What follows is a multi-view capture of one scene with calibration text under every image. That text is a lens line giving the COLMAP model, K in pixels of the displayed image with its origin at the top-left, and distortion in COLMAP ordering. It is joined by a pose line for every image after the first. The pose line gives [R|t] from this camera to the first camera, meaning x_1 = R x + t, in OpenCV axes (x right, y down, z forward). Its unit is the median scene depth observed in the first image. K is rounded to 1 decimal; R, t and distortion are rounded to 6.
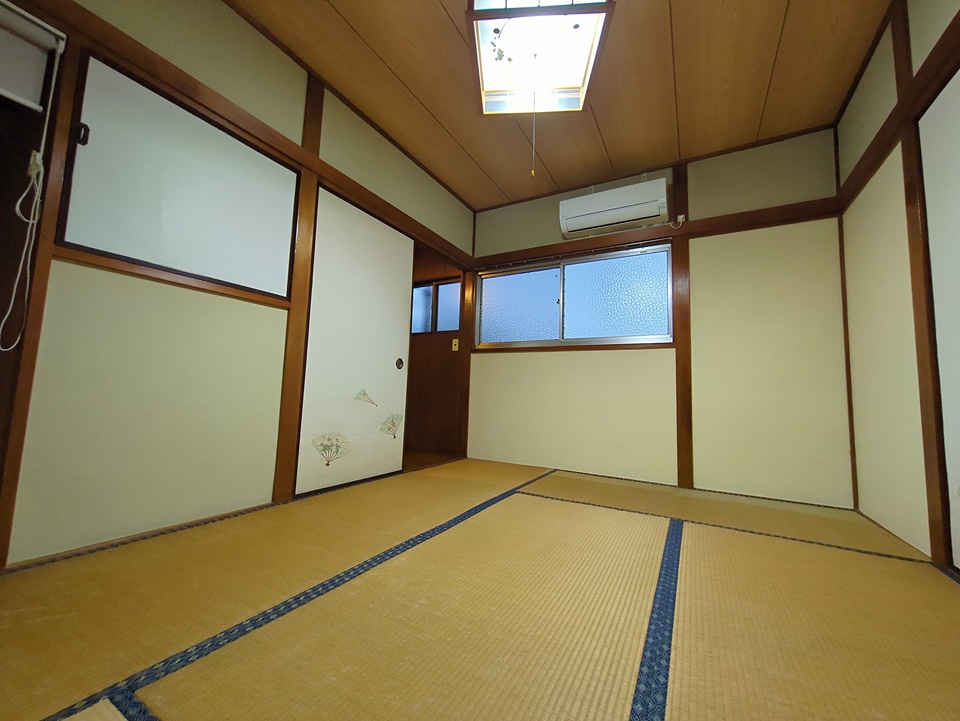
lens RADIAL K [[376.7, 0, 482.7], [0, 376.7, 360.1], [0, 0, 1]] dist [0.000903, 0.000239]
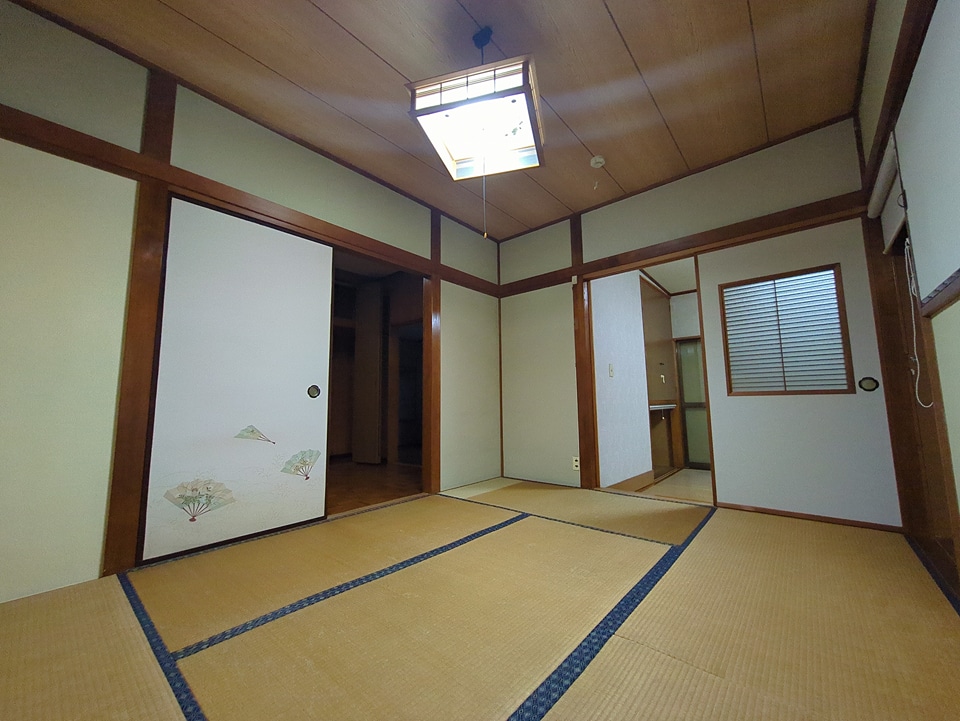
lens RADIAL K [[375.8, 0, 484.5], [0, 375.8, 359.8], [0, 0, 1]] dist [0.000621, 0.000263]
pose [[0.979840, -0.065827, -0.188627, 0.397268], [0.061319, 0.997678, -0.029643, -0.014225], [0.190140, 0.017479, 0.981601, 0.286155]]
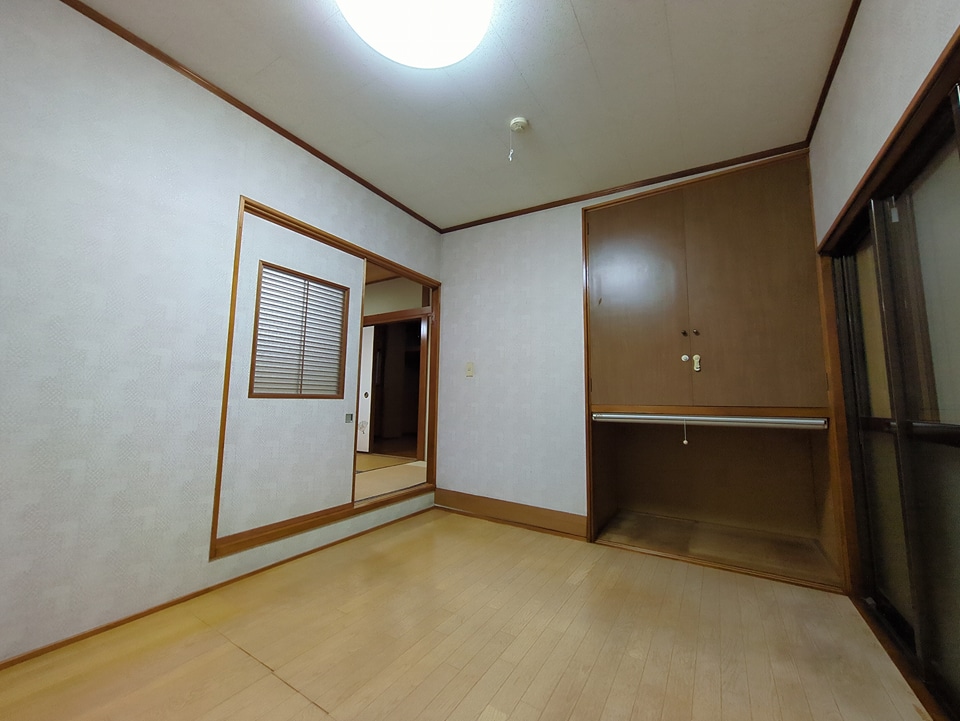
lens RADIAL K [[376.7, 0, 482.7], [0, 376.7, 360.1], [0, 0, 1]] dist [0.000903, 0.000239]
pose [[-0.044445, -0.140181, -0.989128, 2.040728], [0.075621, 0.986794, -0.143248, 0.188806], [0.996146, -0.081165, -0.033257, 2.035345]]
